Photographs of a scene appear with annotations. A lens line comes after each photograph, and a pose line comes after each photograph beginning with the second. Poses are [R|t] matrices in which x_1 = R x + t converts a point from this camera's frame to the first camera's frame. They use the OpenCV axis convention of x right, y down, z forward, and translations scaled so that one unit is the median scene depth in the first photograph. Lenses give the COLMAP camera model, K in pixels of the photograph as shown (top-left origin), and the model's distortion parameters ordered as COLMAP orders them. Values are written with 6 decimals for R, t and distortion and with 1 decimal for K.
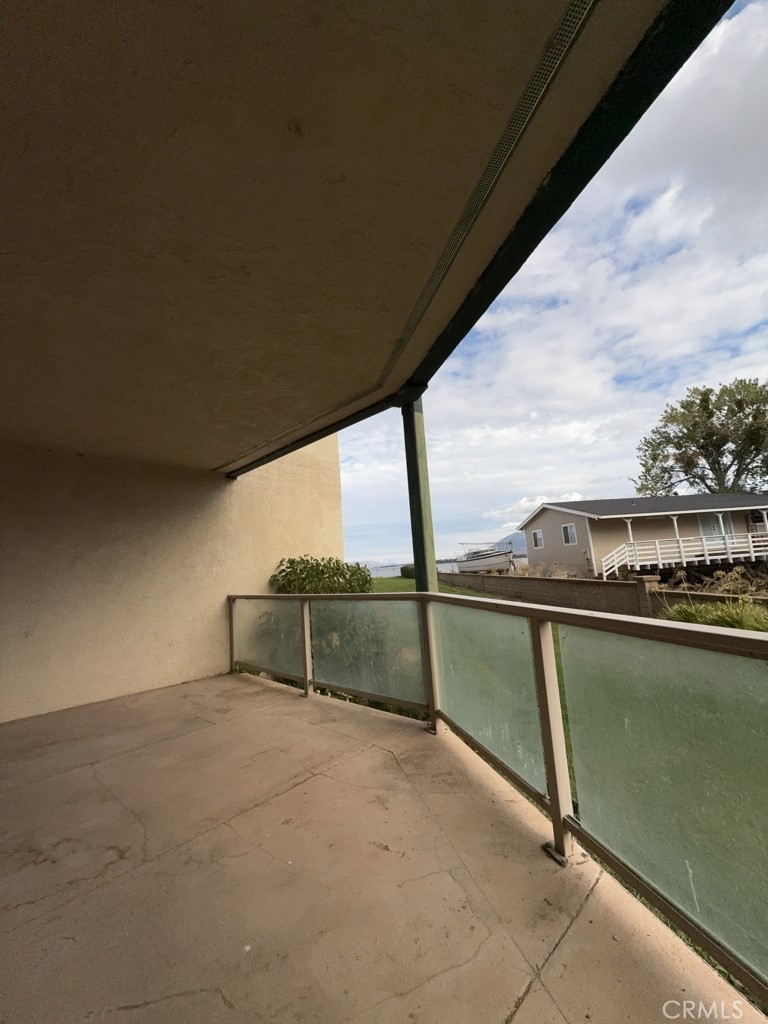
lens RADIAL K [[406.7, 0, 384.0], [0, 406.7, 512.0], [0, 0, 1]] dist [-0.000747, 0.000043]
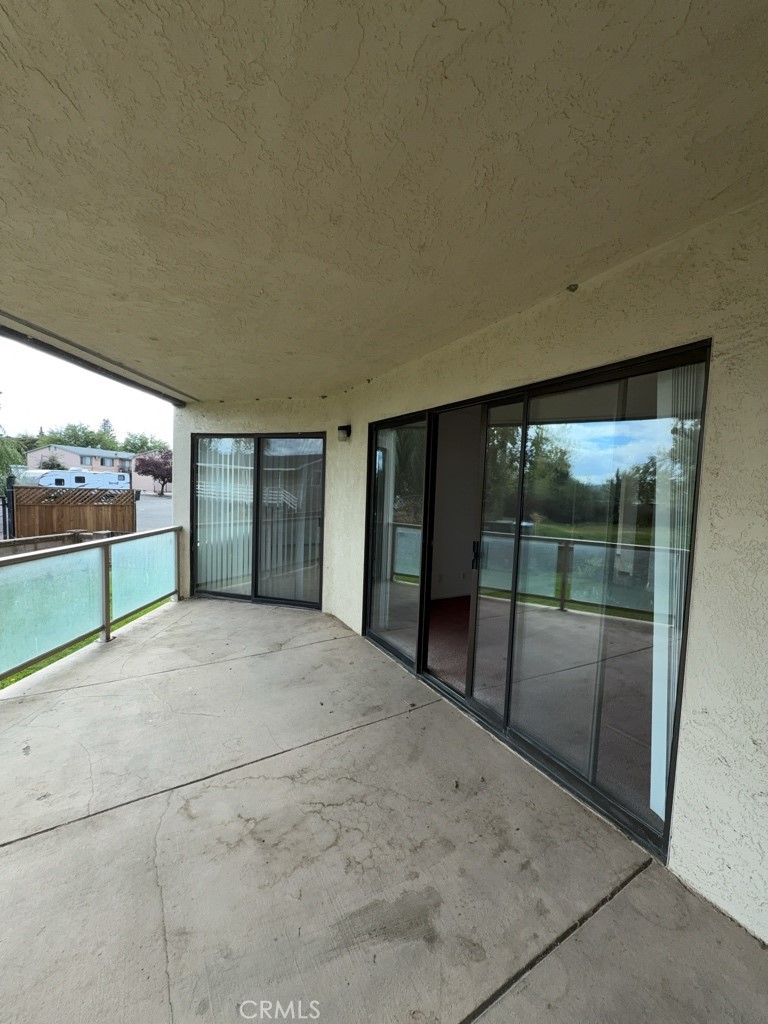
lens RADIAL K [[406.7, 0, 384.0], [0, 406.7, 512.0], [0, 0, 1]] dist [-0.000747, 0.000043]
pose [[-0.963985, 0.016782, 0.265425, -1.472444], [-0.009461, 0.995211, -0.097287, 0.160670], [-0.265787, -0.096294, -0.959211, 1.998427]]
